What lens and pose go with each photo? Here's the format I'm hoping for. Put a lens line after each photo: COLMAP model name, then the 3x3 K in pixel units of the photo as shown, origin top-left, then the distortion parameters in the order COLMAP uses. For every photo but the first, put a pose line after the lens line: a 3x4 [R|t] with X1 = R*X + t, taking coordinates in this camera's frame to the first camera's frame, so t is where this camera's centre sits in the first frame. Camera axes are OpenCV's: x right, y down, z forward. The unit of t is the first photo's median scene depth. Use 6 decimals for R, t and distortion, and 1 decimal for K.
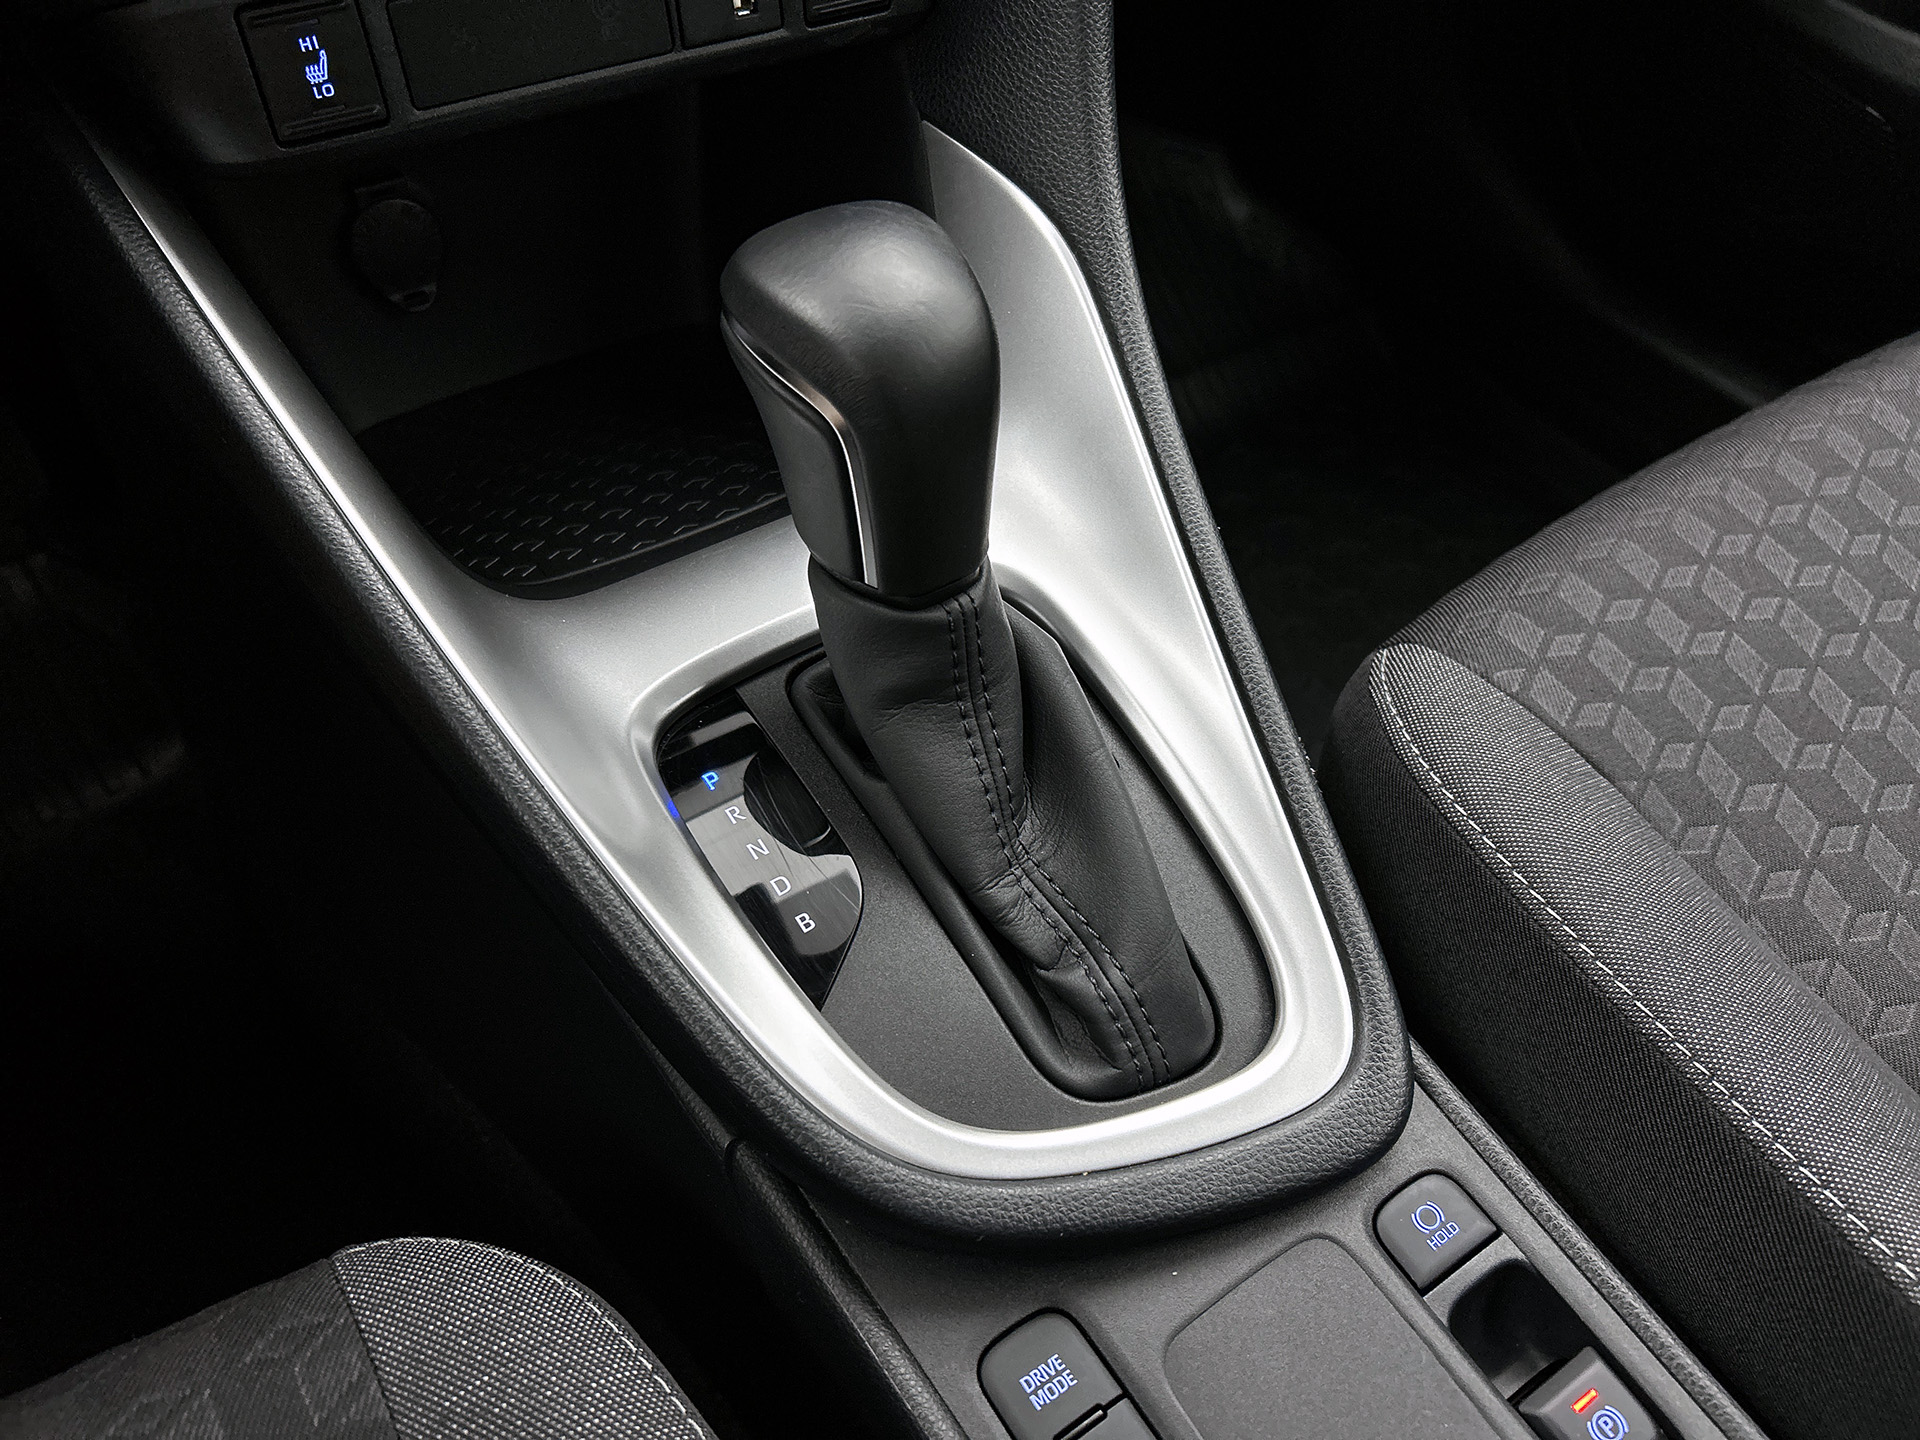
lens RADIAL K [[1445.7, 0, 950.3], [0, 1445.7, 722.2], [0, 0, 1]] dist [0.041700, -0.041200]
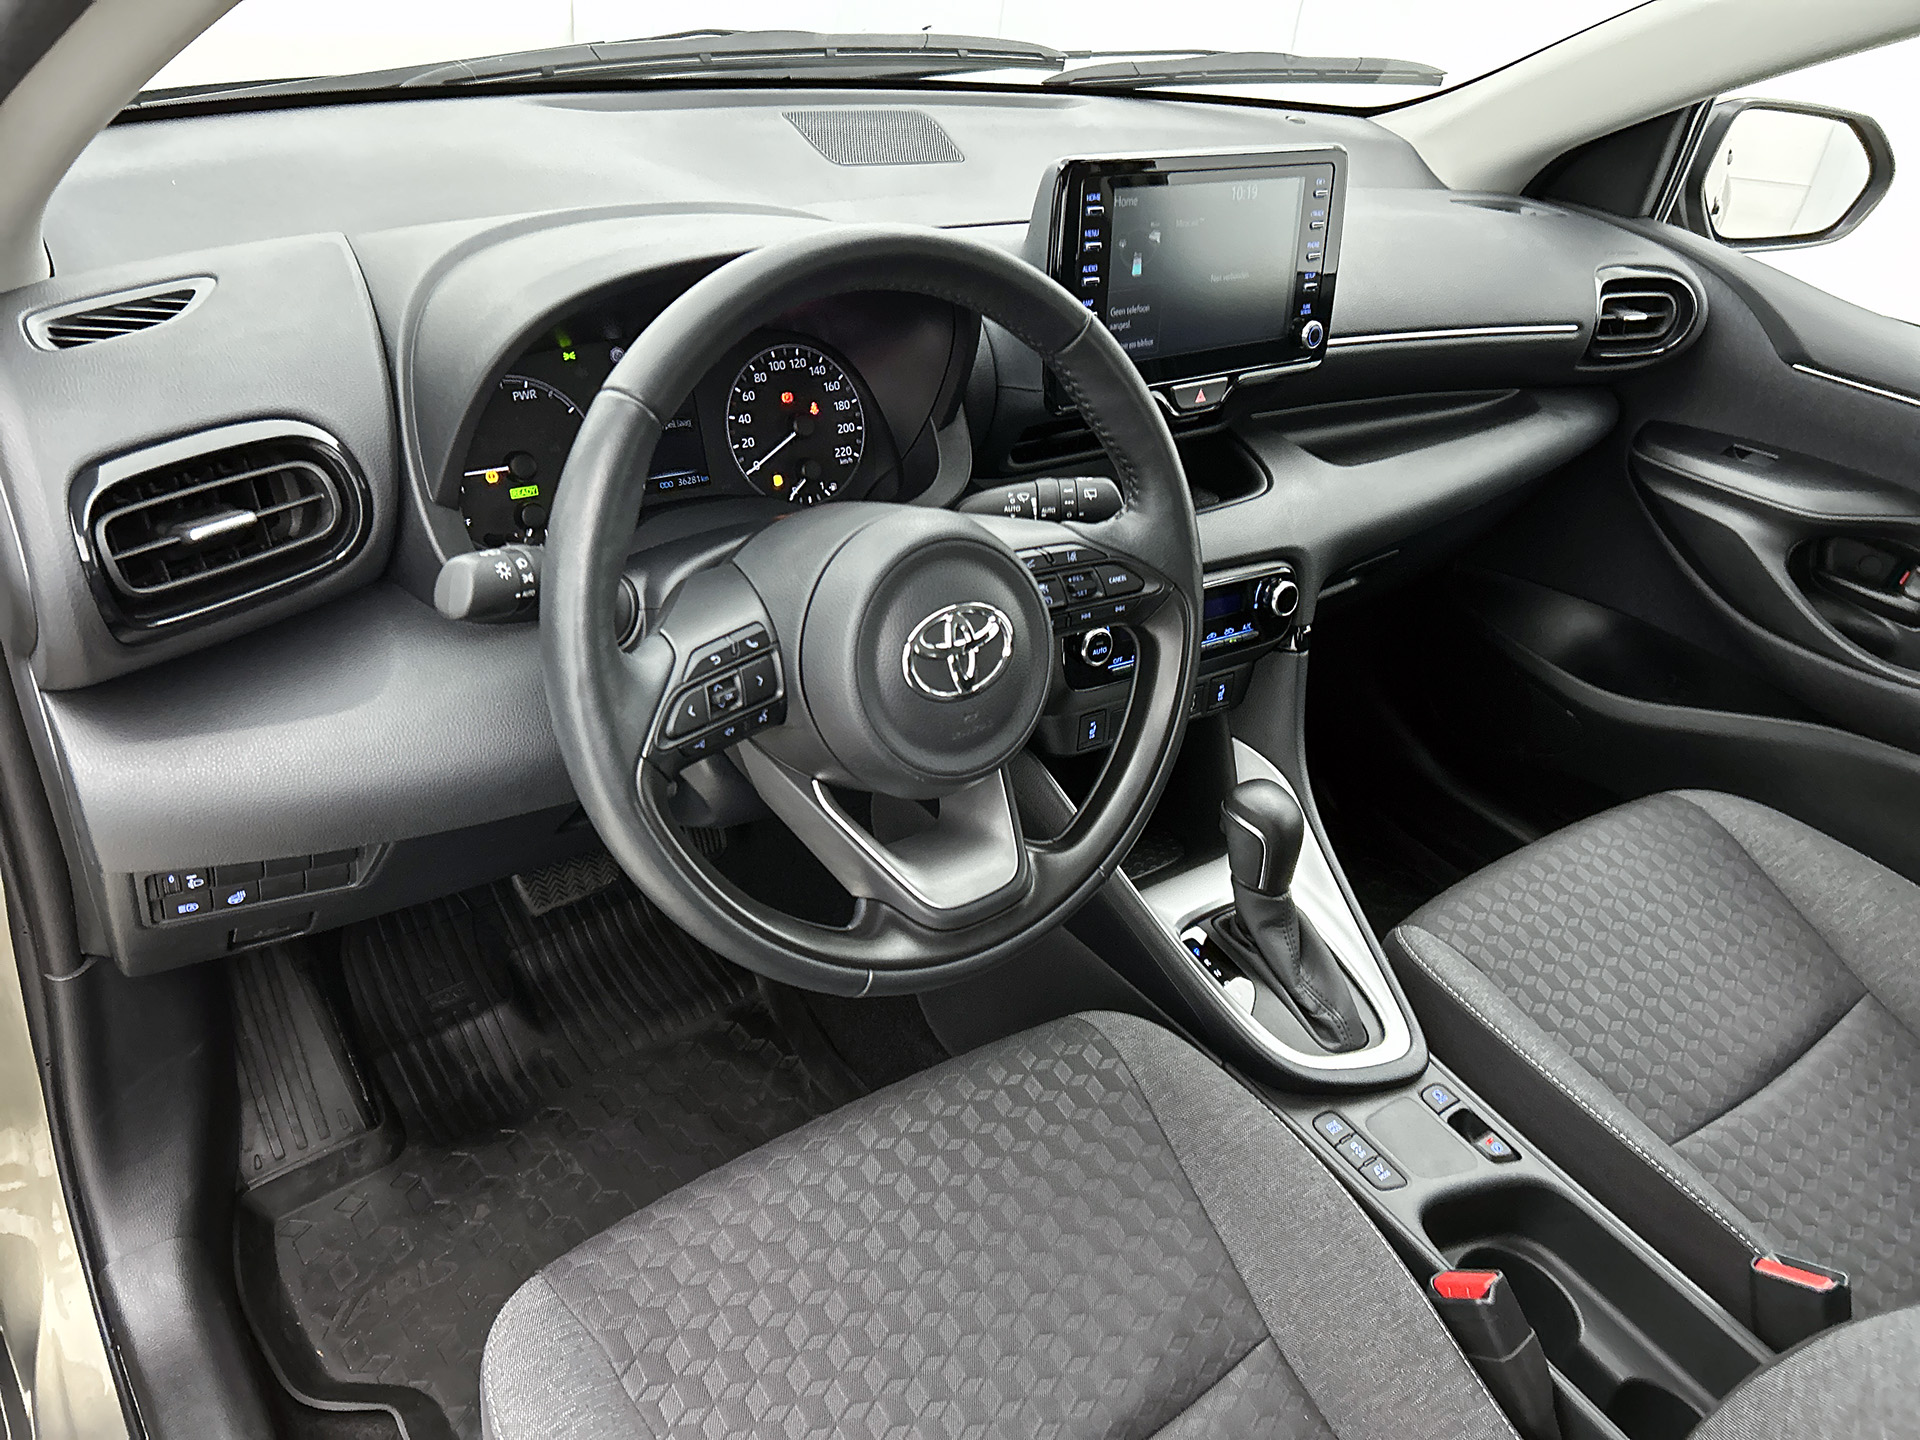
lens RADIAL K [[1445.7, 0, 946.4], [0, 1445.7, 714.7], [0, 0, 1]] dist [0.041700, -0.041200]
pose [[0.994750, 0.049919, 0.089329, -1.002506], [-0.023689, 0.961566, -0.273551, 0.410419], [-0.099551, 0.269999, 0.957701, -2.035274]]
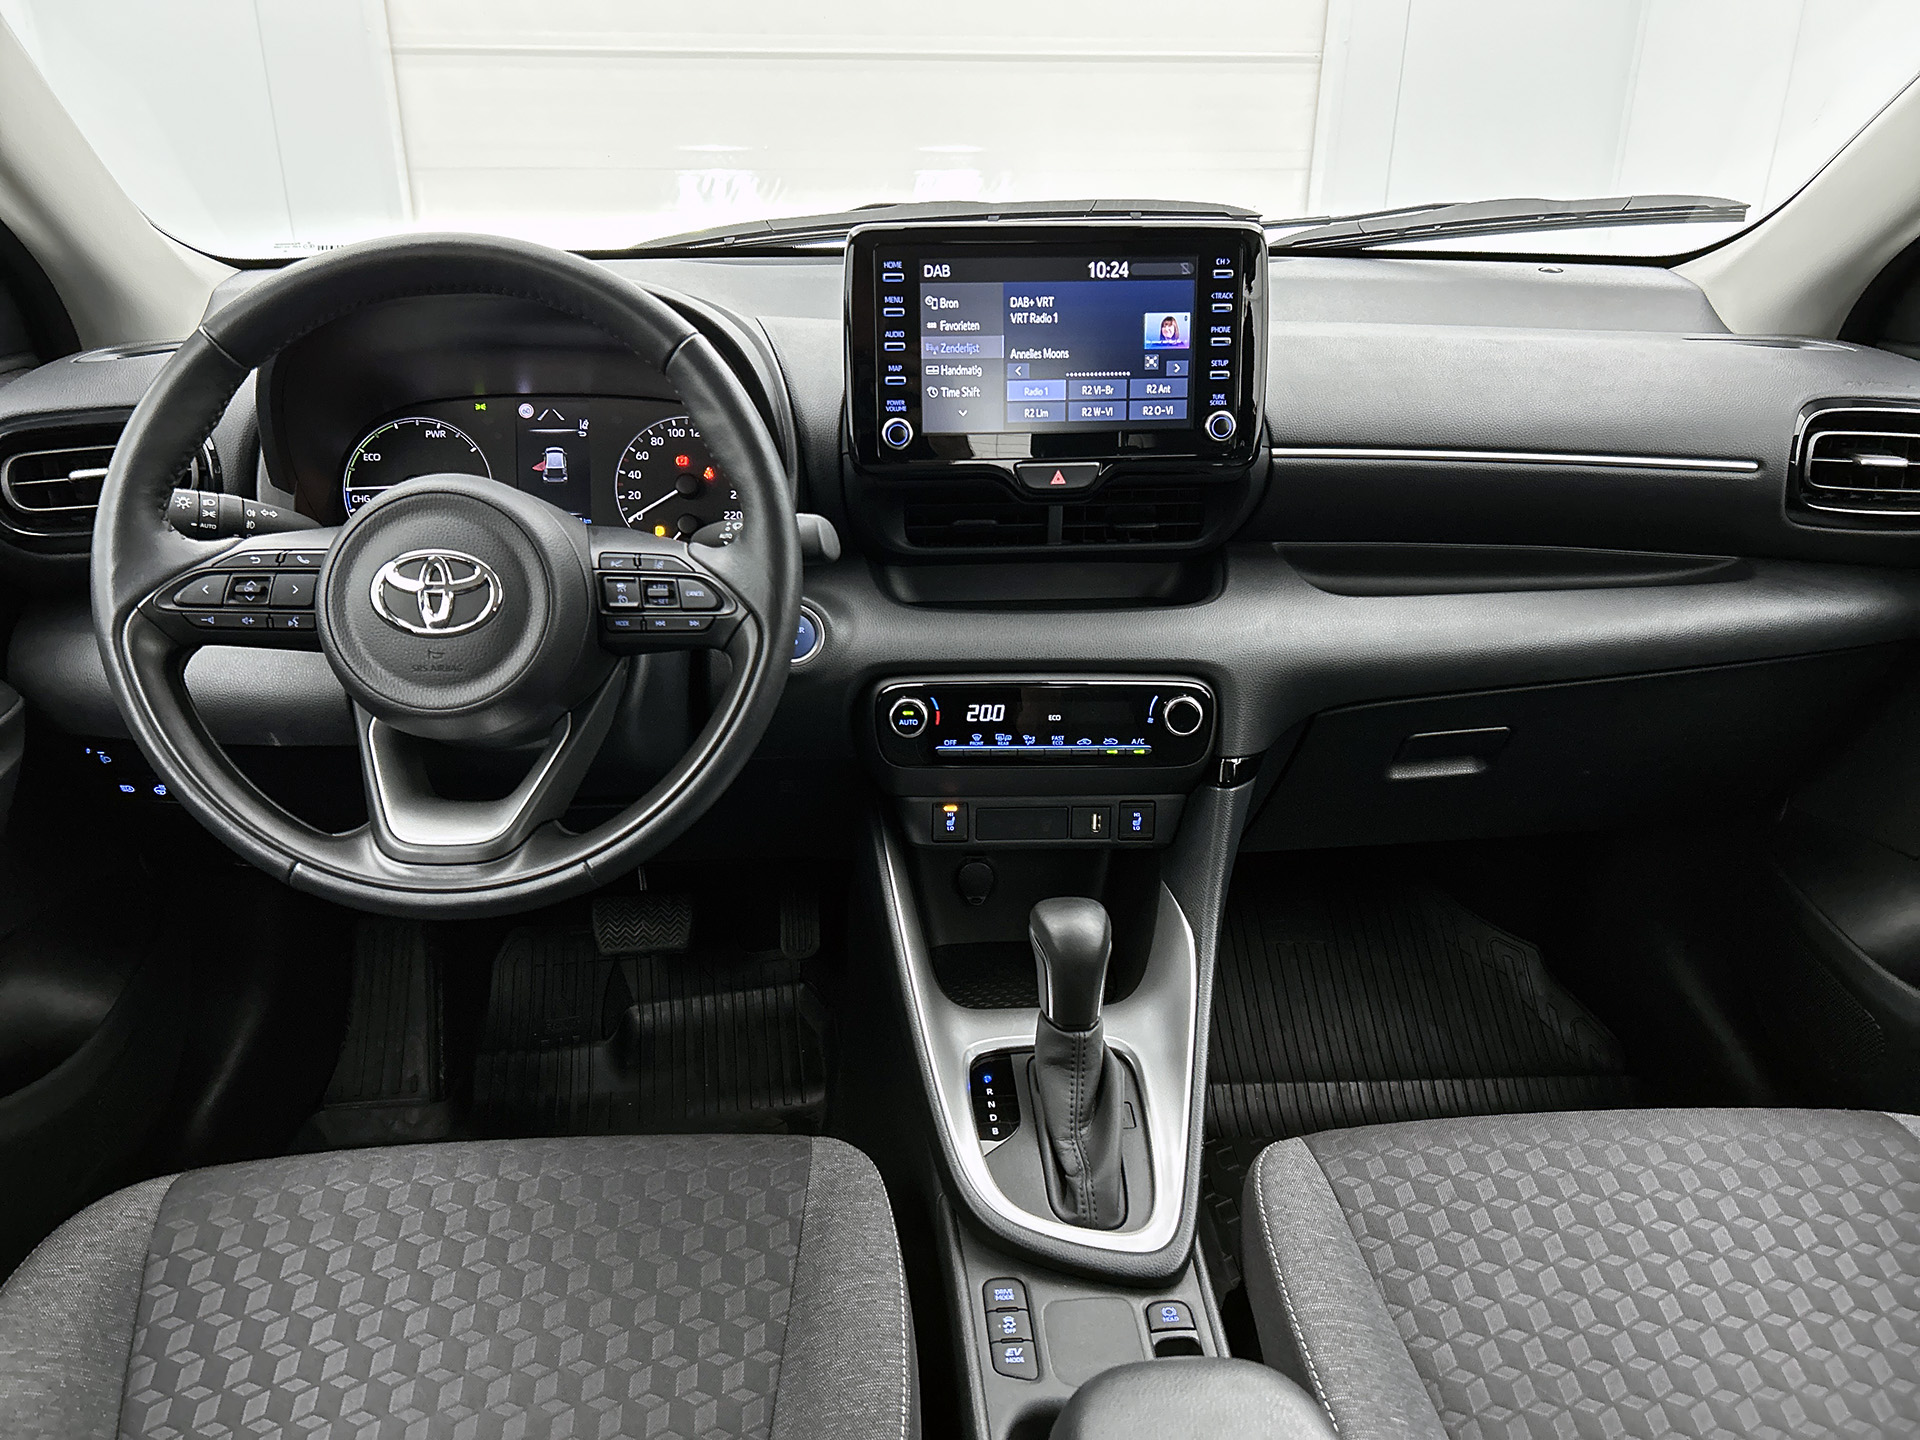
lens RADIAL K [[1445.7, 0, 946.0], [0, 1445.7, 739.0], [0, 0, 1]] dist [0.041700, -0.041200]
pose [[0.869512, 0.173421, -0.462465, 0.930194], [-0.355894, 0.869231, -0.343187, 0.451120], [0.342473, 0.462994, 0.817526, -1.574363]]
